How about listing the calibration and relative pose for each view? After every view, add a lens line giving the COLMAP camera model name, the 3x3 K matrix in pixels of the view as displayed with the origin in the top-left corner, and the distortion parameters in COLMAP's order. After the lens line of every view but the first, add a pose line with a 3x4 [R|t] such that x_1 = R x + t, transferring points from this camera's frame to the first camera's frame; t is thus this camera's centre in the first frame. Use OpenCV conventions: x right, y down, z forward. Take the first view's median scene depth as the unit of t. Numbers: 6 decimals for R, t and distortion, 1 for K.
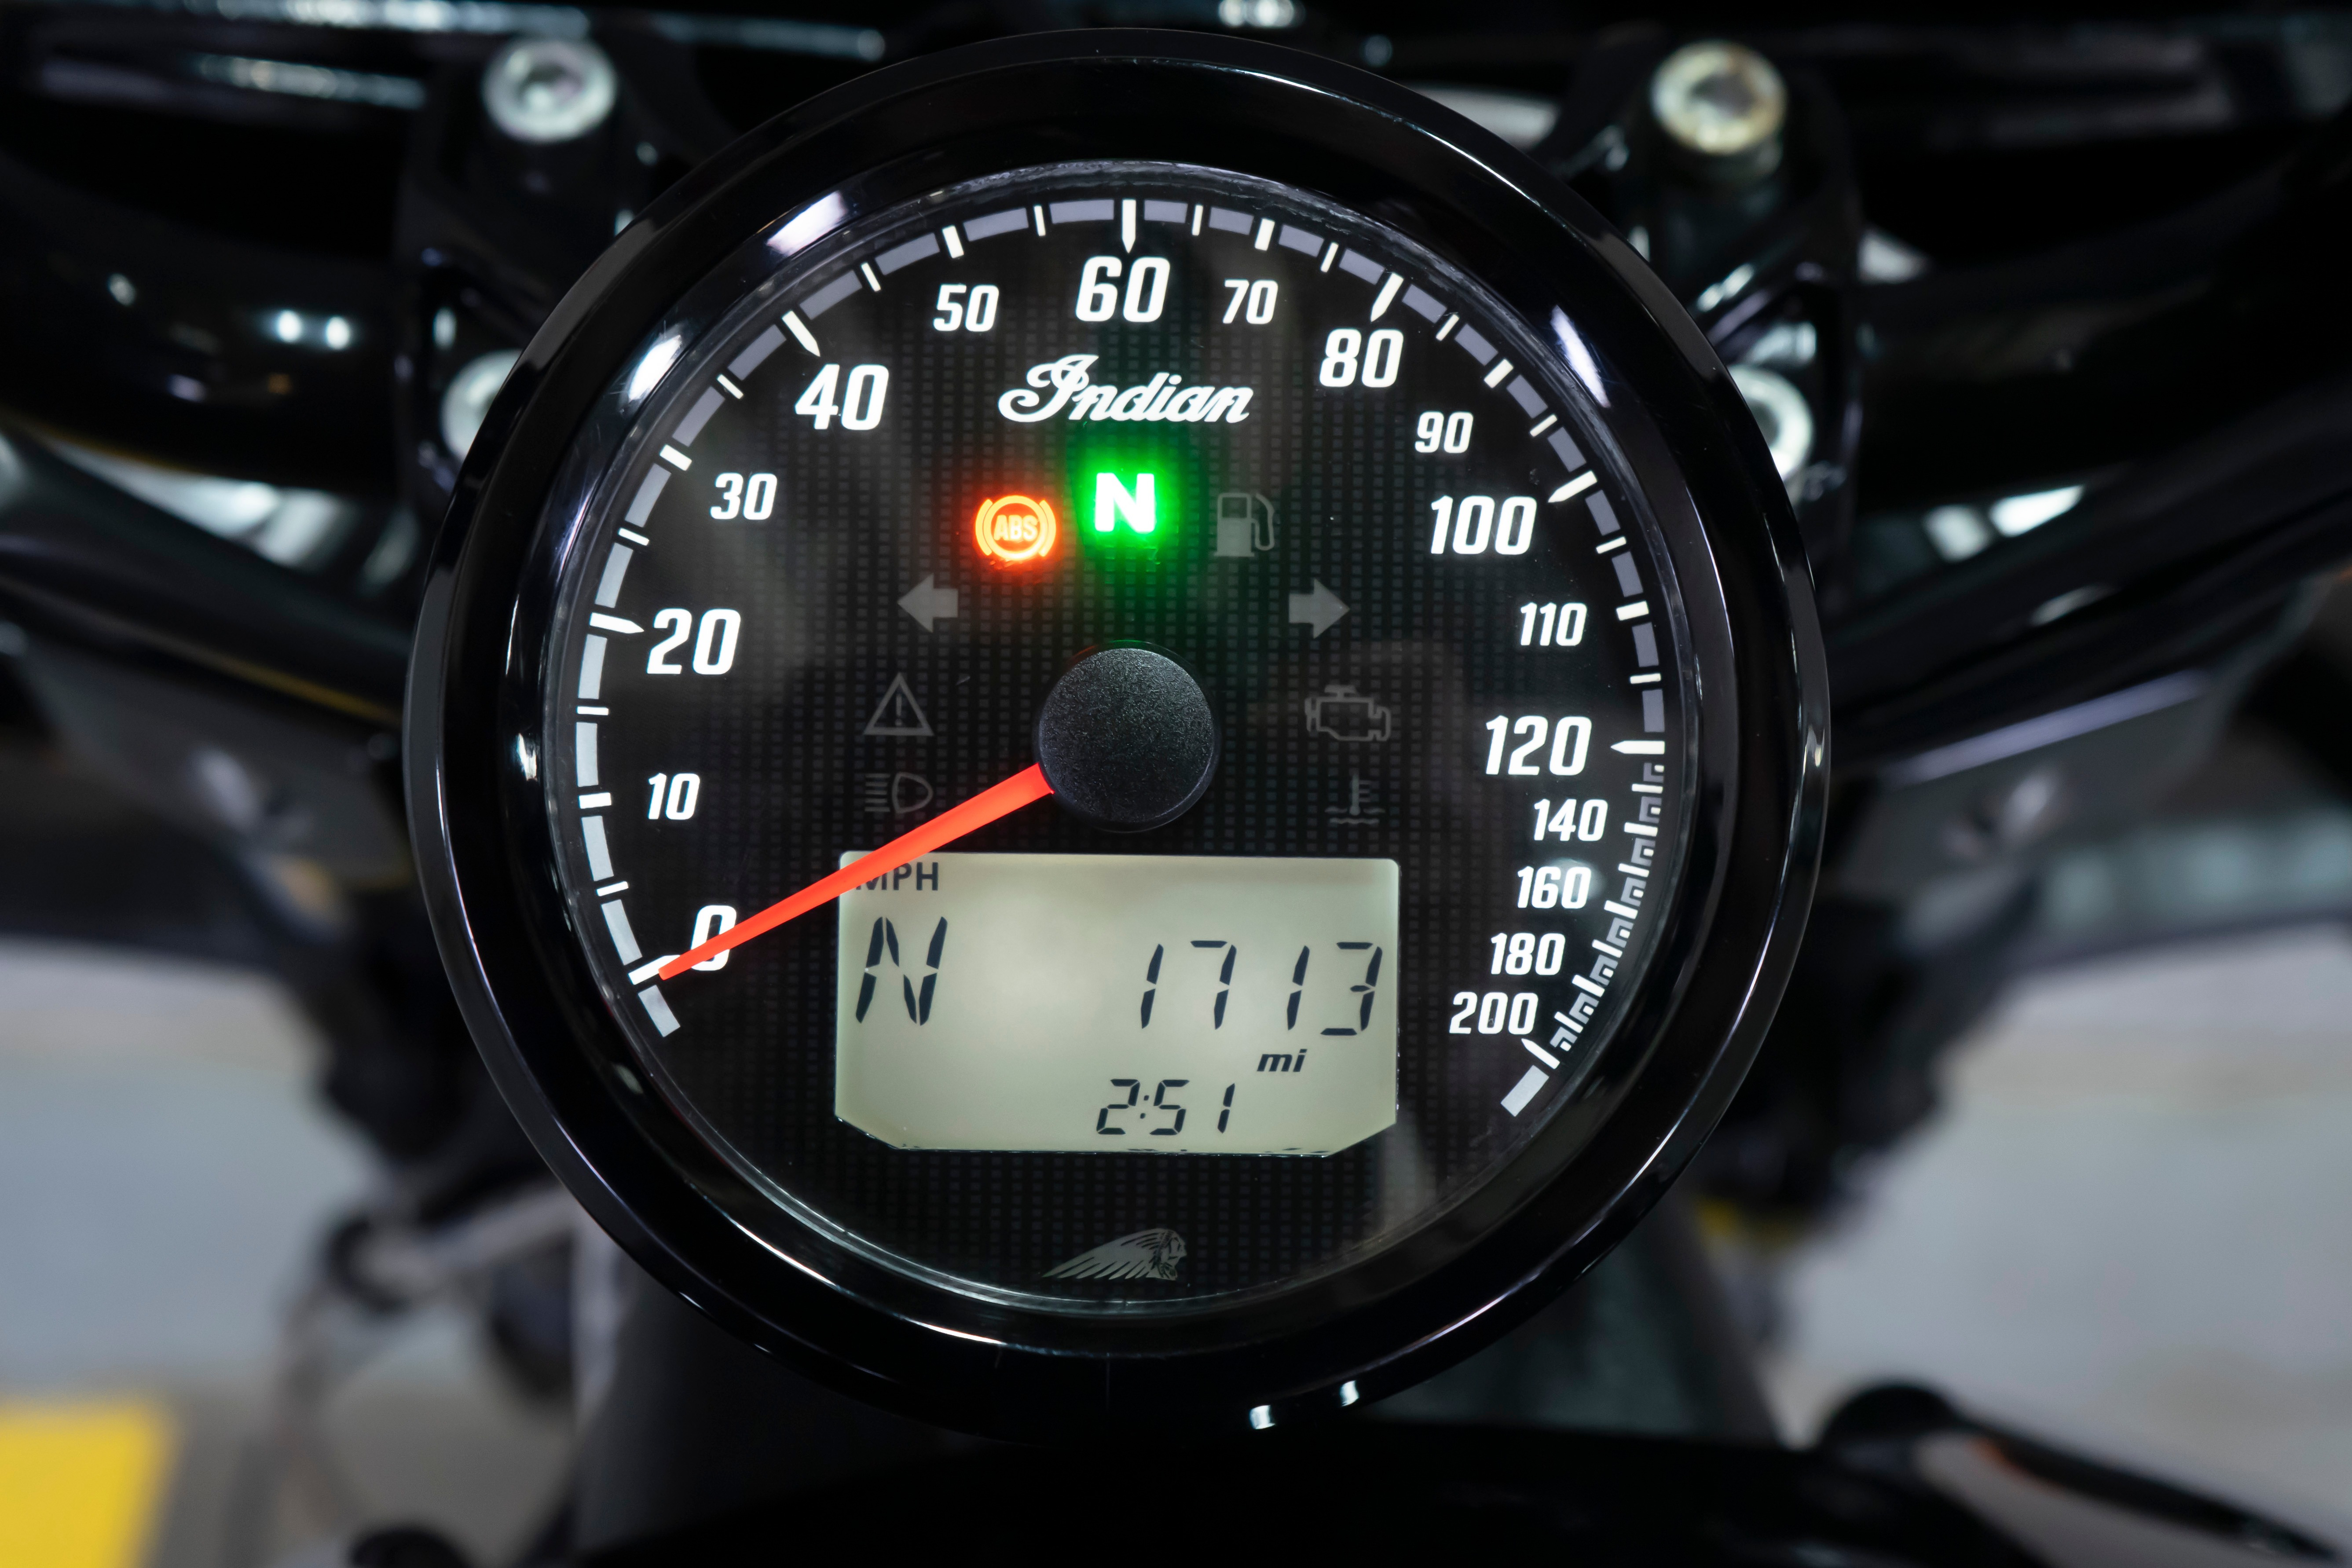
lens RADIAL K [[2760.5, 0, 1172.6], [0, 2760.5, 789.2], [0, 0, 1]] dist [-0.000743, 0.000000]
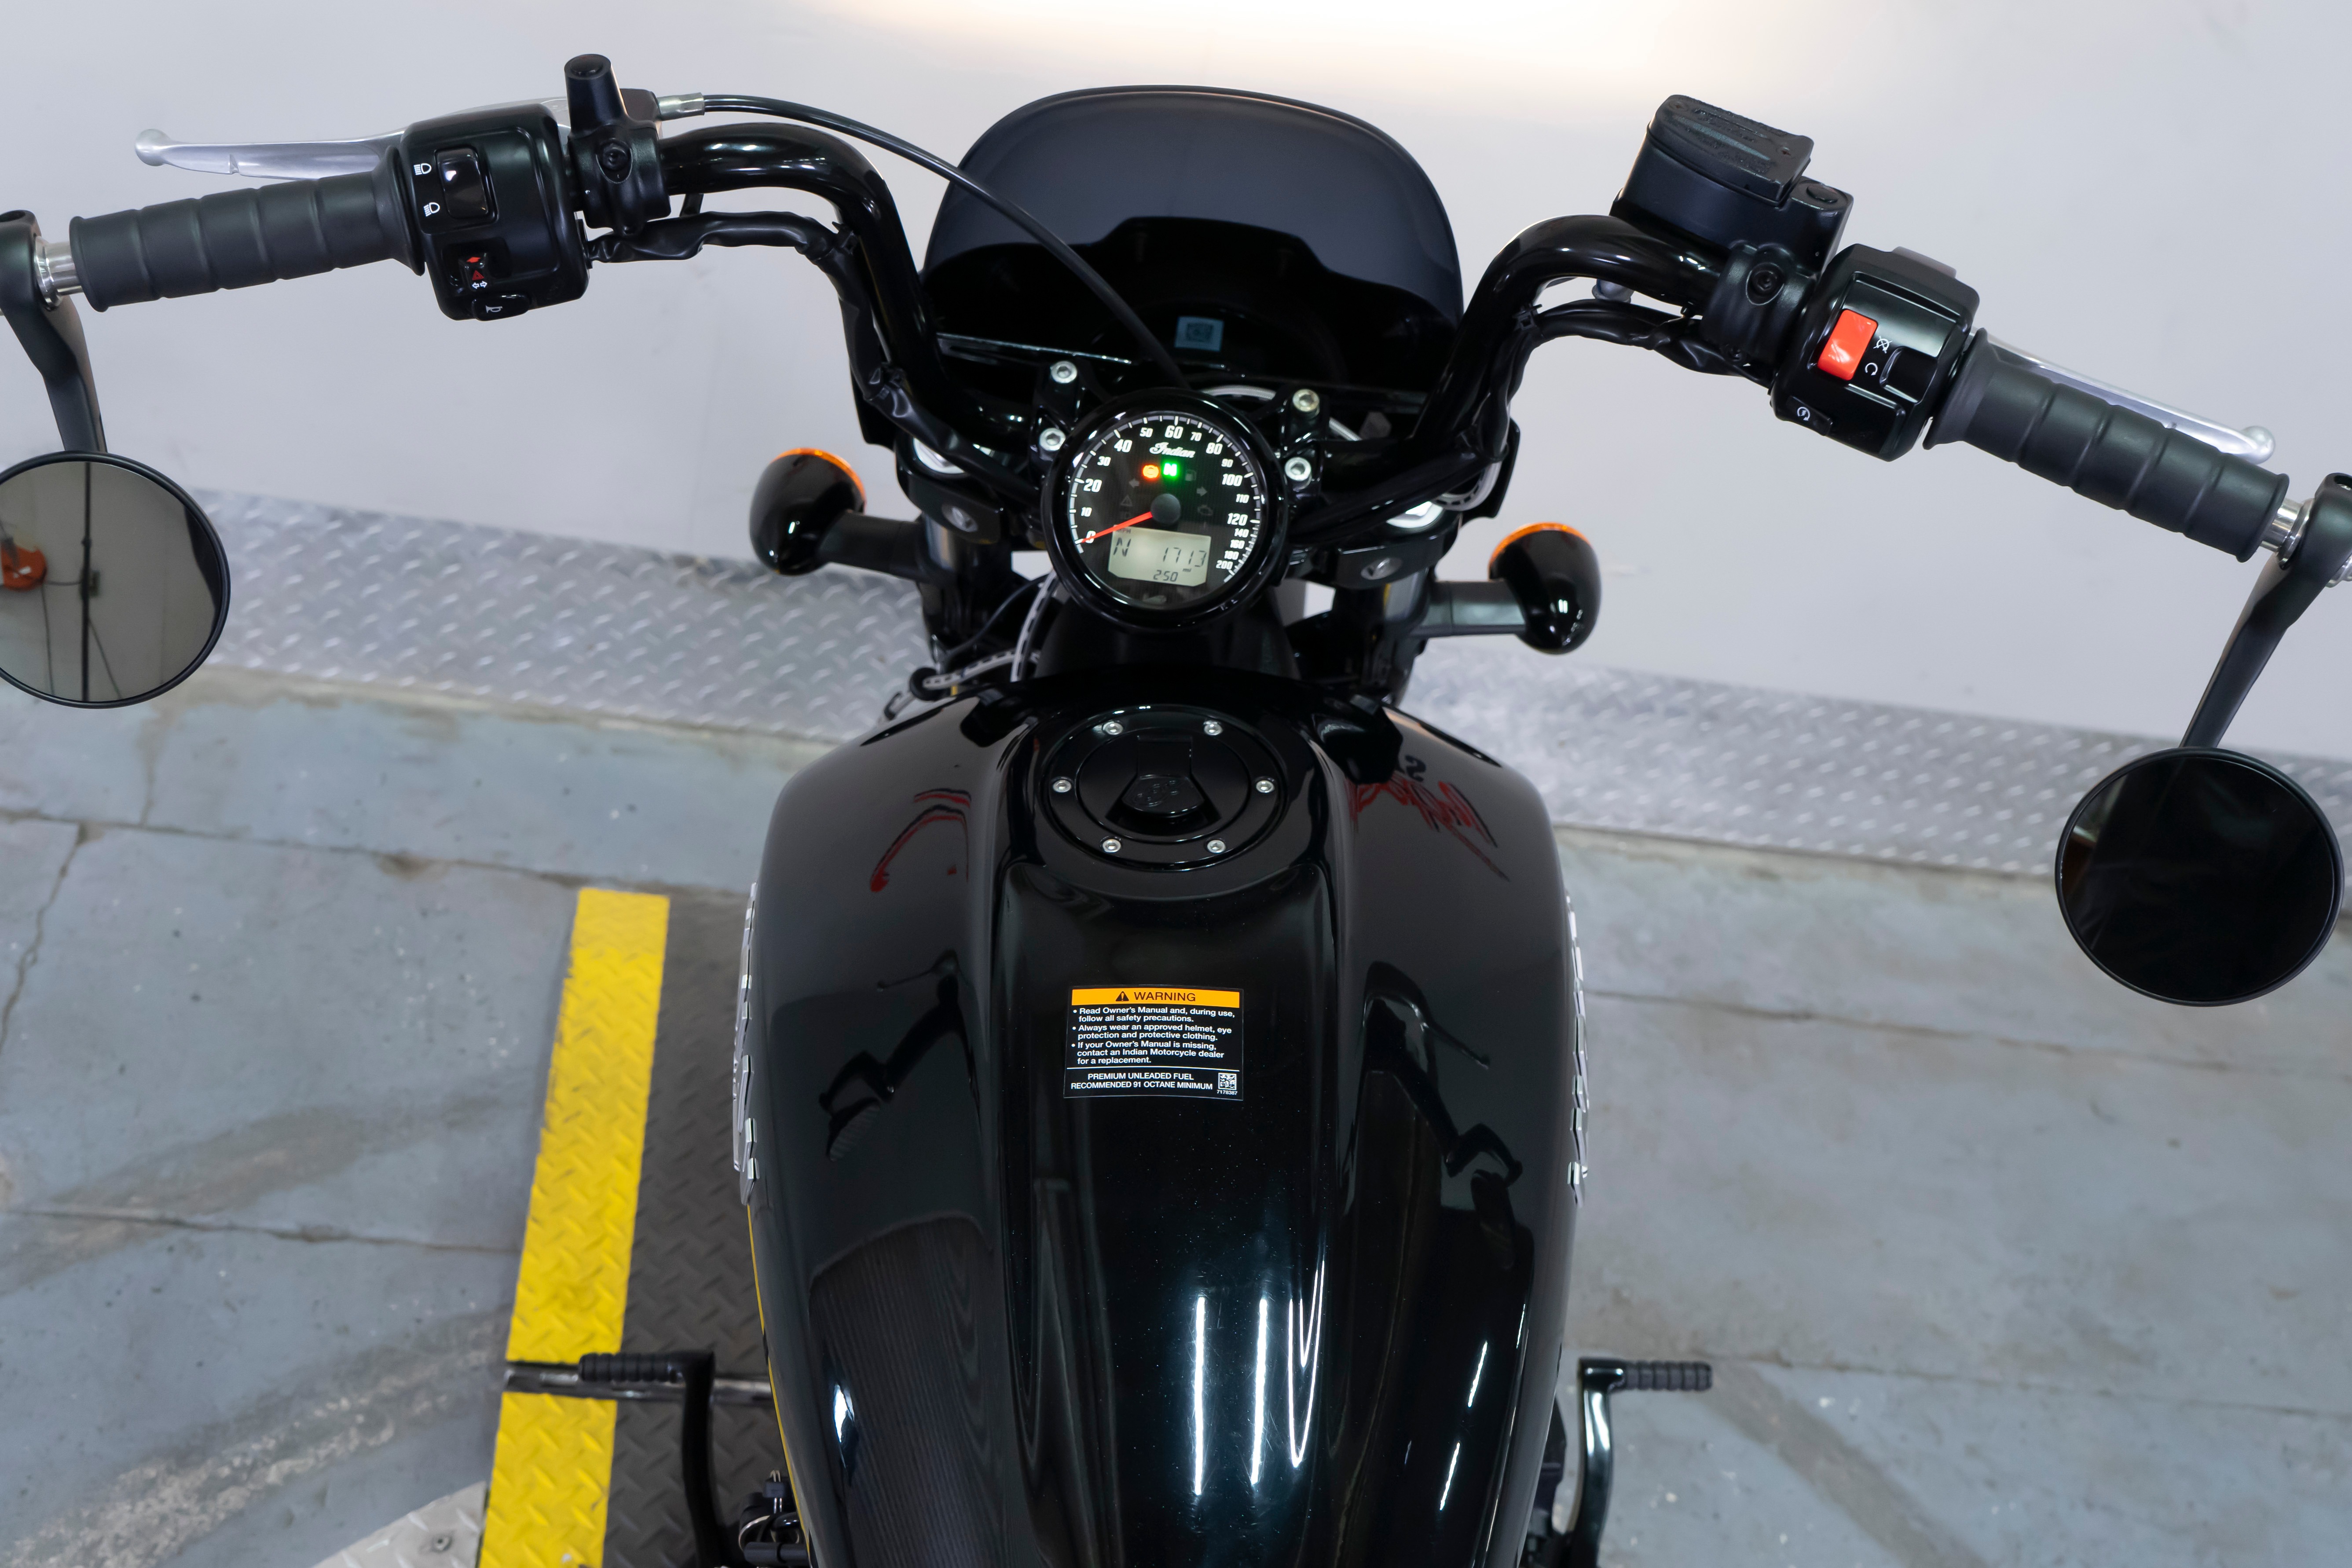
lens RADIAL K [[2517.8, 0, 1188.8], [0, 2517.8, 771.8], [0, 0, 1]] dist [-0.009795, 0.000000]
pose [[0.993476, 0.110100, -0.029715, 0.244245], [-0.109959, 0.993916, 0.006323, 0.480056], [0.030231, -0.003015, 0.999538, -4.197915]]
